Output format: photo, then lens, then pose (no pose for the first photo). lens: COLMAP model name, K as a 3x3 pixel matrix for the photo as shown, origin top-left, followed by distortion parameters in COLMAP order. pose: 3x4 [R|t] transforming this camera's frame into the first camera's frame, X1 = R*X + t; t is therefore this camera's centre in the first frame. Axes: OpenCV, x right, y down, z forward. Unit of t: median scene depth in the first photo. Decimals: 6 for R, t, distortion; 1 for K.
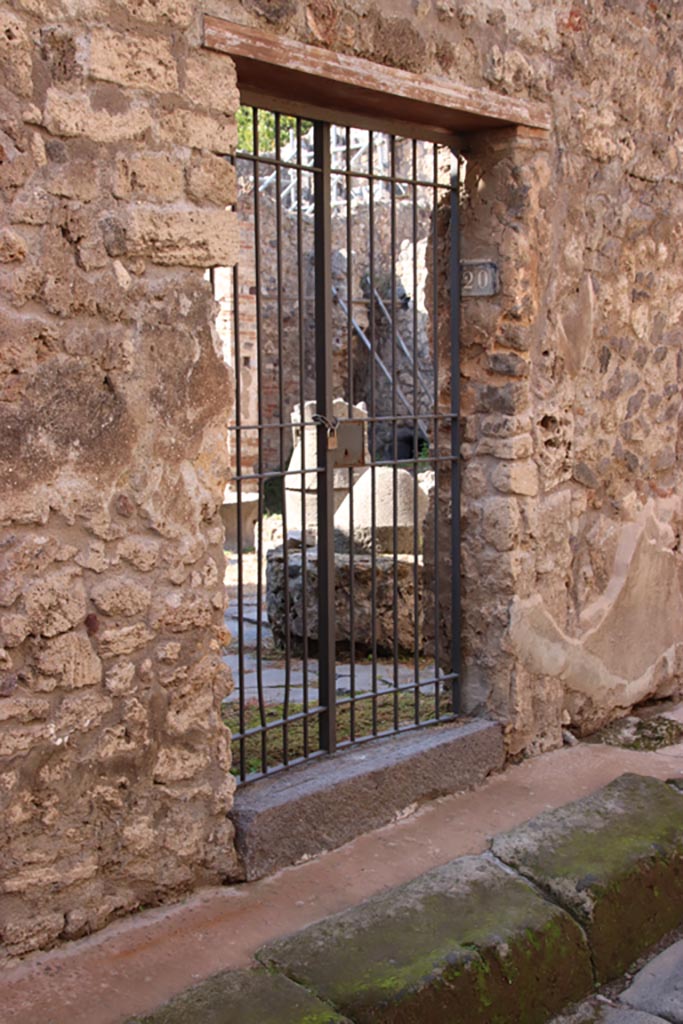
lens RADIAL K [[1402.9, 0, 341.5], [0, 1402.9, 512.0], [0, 0, 1]] dist [0.093672, 0.715610]
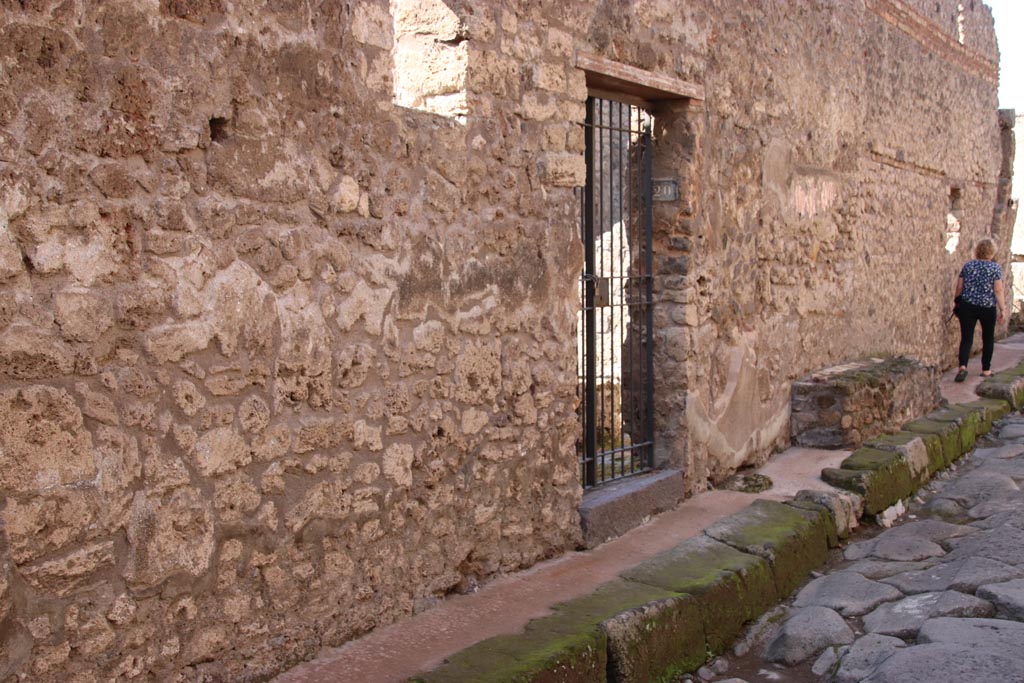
lens RADIAL K [[1402.9, 0, 512.0], [0, 1402.9, 341.5], [0, 0, 1]] dist [0.093672, 0.715610]
pose [[0.977024, -0.019727, 0.212215, -0.418206], [0.028767, 0.998802, -0.039596, 0.064530], [-0.211179, 0.044791, 0.976421, -0.518978]]
